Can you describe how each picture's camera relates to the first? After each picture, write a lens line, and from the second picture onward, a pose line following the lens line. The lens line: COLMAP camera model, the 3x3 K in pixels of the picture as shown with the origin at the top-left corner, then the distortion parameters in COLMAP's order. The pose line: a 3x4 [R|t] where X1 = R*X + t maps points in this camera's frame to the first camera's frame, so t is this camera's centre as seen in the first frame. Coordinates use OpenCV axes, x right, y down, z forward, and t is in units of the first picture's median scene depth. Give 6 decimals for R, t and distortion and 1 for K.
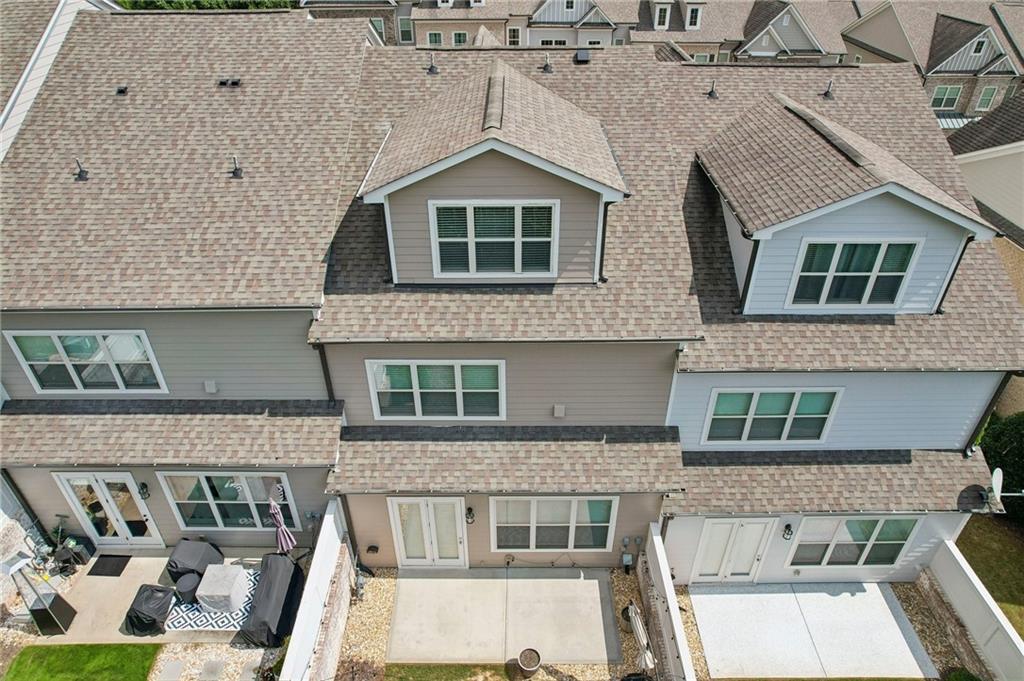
lens RADIAL K [[646.0, 0, 513.2], [0, 646.0, 341.2], [0, 0, 1]] dist [-0.053630, 0.049913]
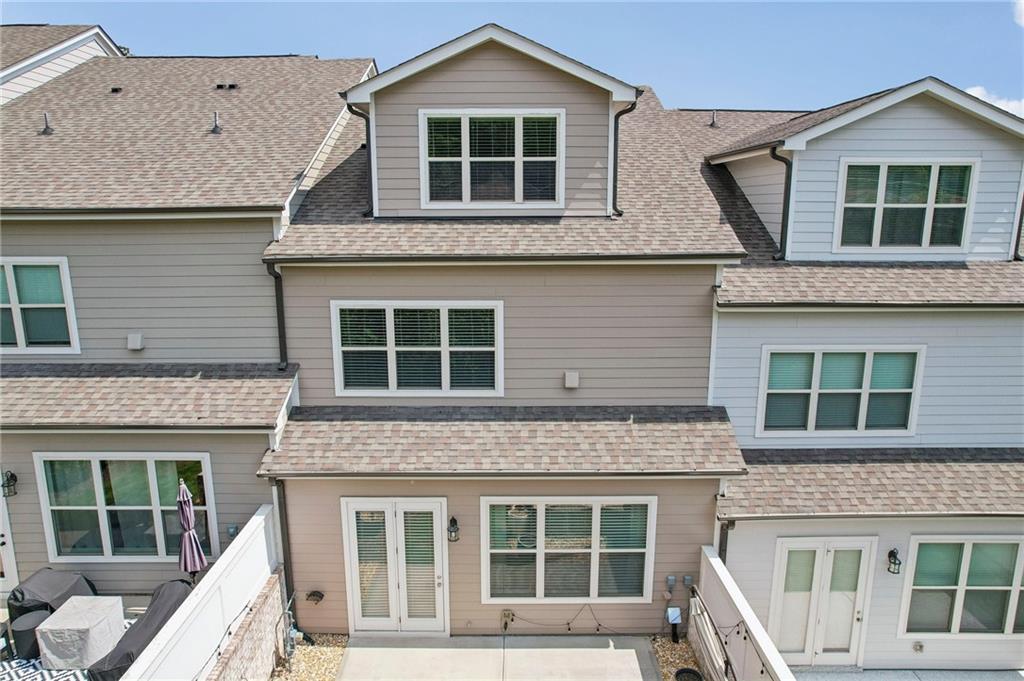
lens RADIAL K [[646.0, 0, 514.5], [0, 646.0, 337.9], [0, 0, 1]] dist [-0.053630, 0.049913]
pose [[0.999994, 0.000698, 0.003313, -0.000978], [0.000648, 0.921046, -0.389453, 0.369164], [-0.003324, 0.389453, 0.921040, 0.257646]]
